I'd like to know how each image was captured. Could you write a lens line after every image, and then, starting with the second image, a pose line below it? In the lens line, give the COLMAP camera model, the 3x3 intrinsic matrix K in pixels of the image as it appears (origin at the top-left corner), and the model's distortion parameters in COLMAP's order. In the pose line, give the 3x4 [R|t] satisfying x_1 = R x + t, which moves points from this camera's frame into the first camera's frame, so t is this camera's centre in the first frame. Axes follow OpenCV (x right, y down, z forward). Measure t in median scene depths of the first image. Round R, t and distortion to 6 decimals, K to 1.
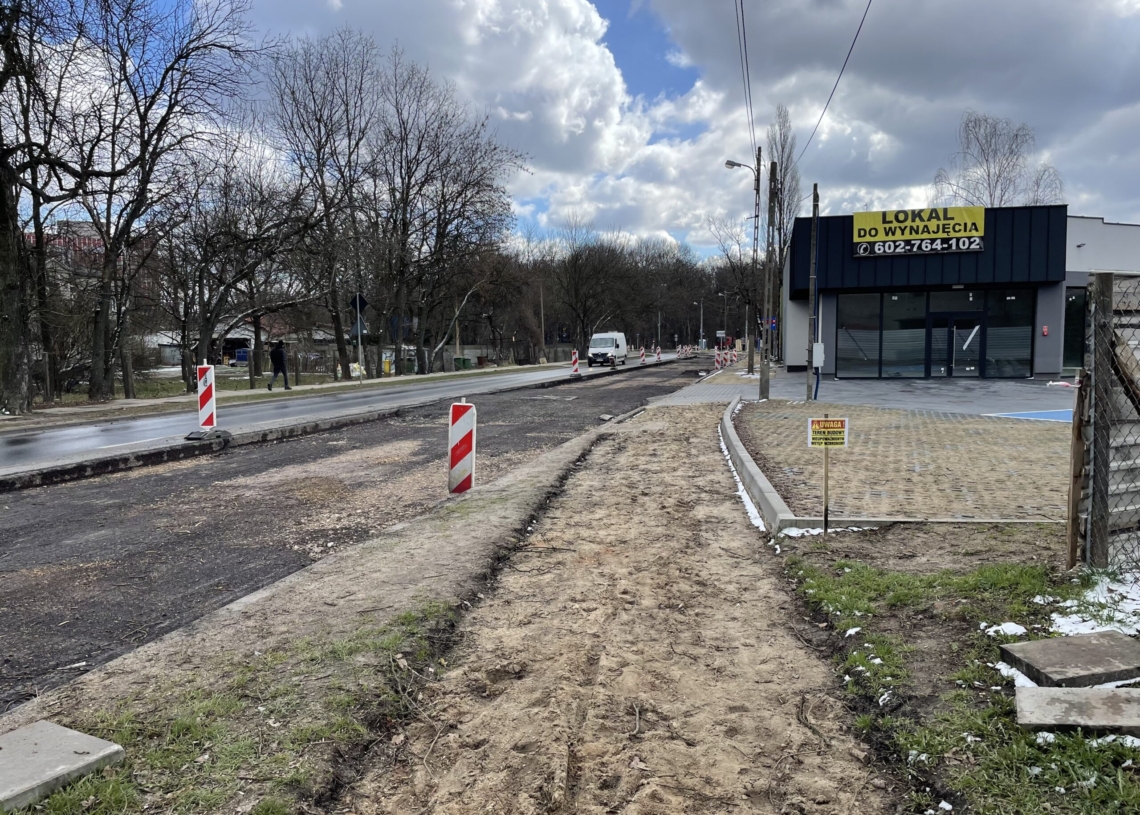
lens RADIAL K [[896.3, 0, 550.8], [0, 896.3, 405.7], [0, 0, 1]] dist [0.091947, -0.135810]
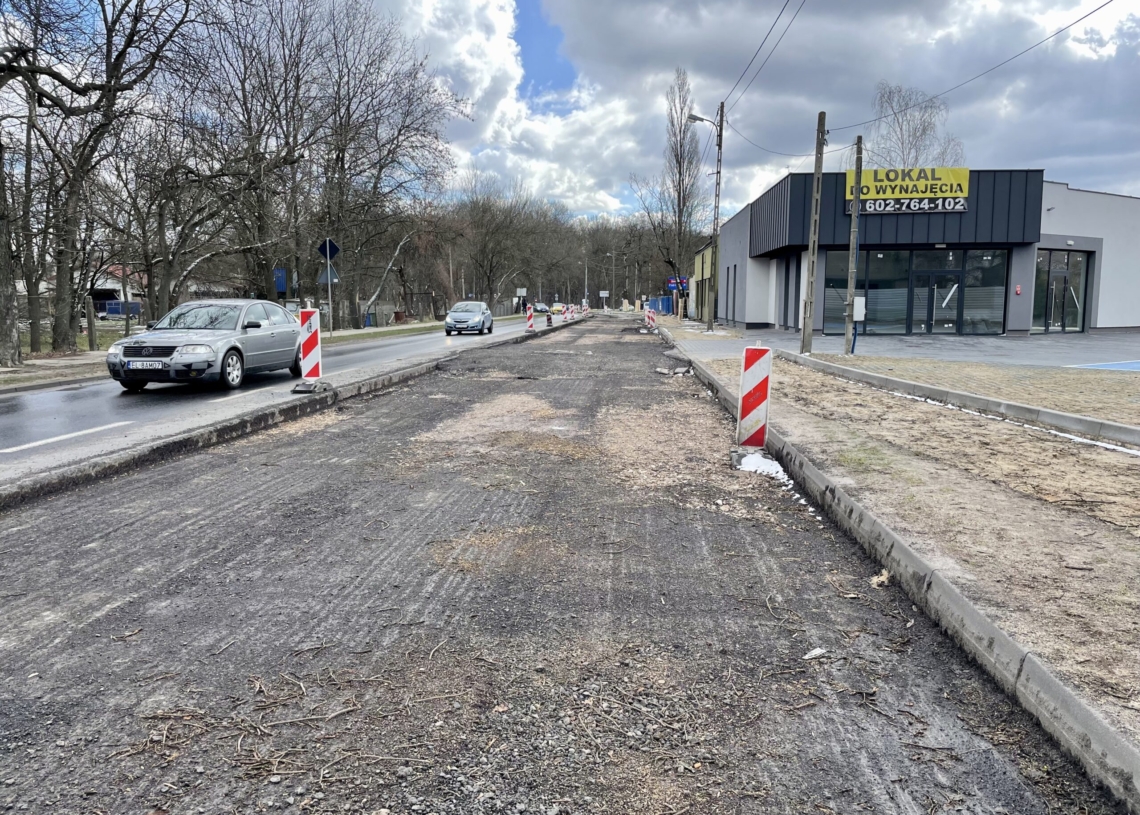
lens RADIAL K [[907.0, 0, 567.8], [0, 907.0, 383.4], [0, 0, 1]] dist [0.098486, -0.157181]
pose [[0.985999, -0.001983, 0.166738, -0.145028], [-0.001219, 0.999817, 0.019098, 0.005631], [-0.166746, -0.019034, 0.985816, 0.041050]]
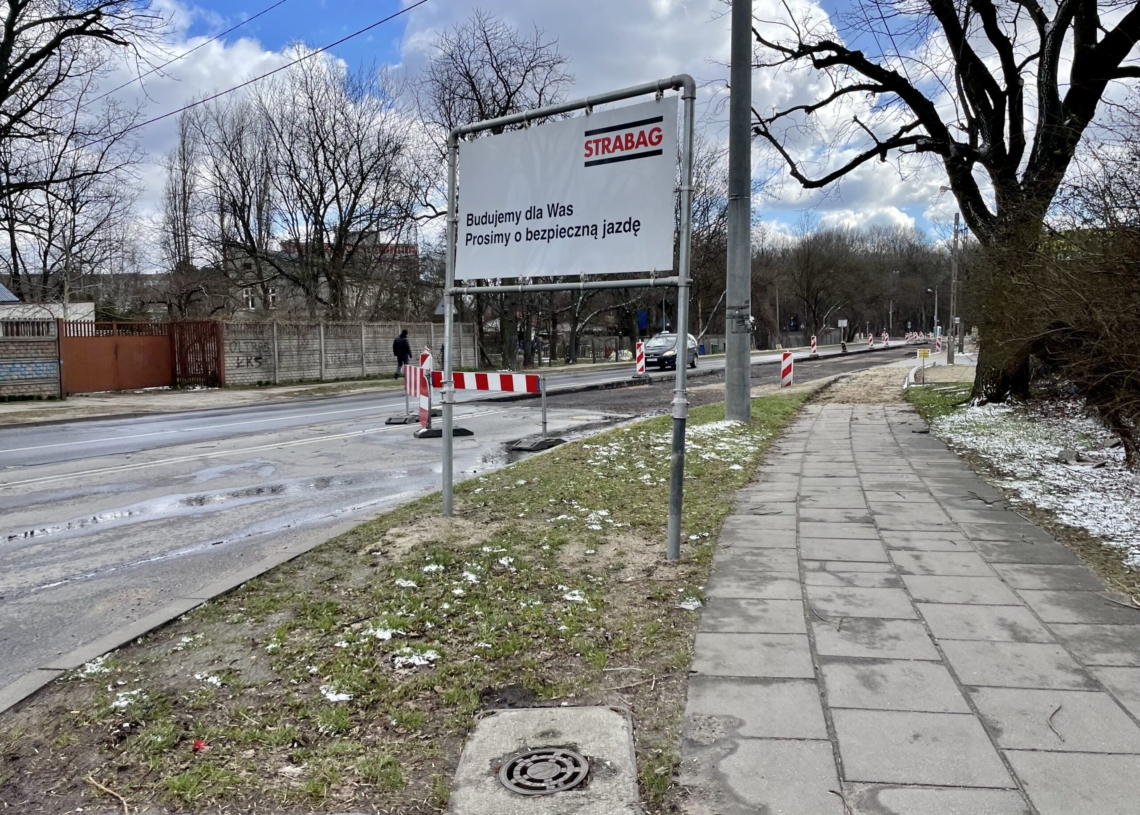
lens RADIAL K [[907.0, 0, 567.8], [0, 907.0, 383.4], [0, 0, 1]] dist [0.098486, -0.157181]
pose [[0.975746, 0.000261, -0.218904, -0.046370], [-0.003641, 0.999880, -0.015037, 0.041207], [0.218874, 0.015470, 0.975630, -0.536484]]
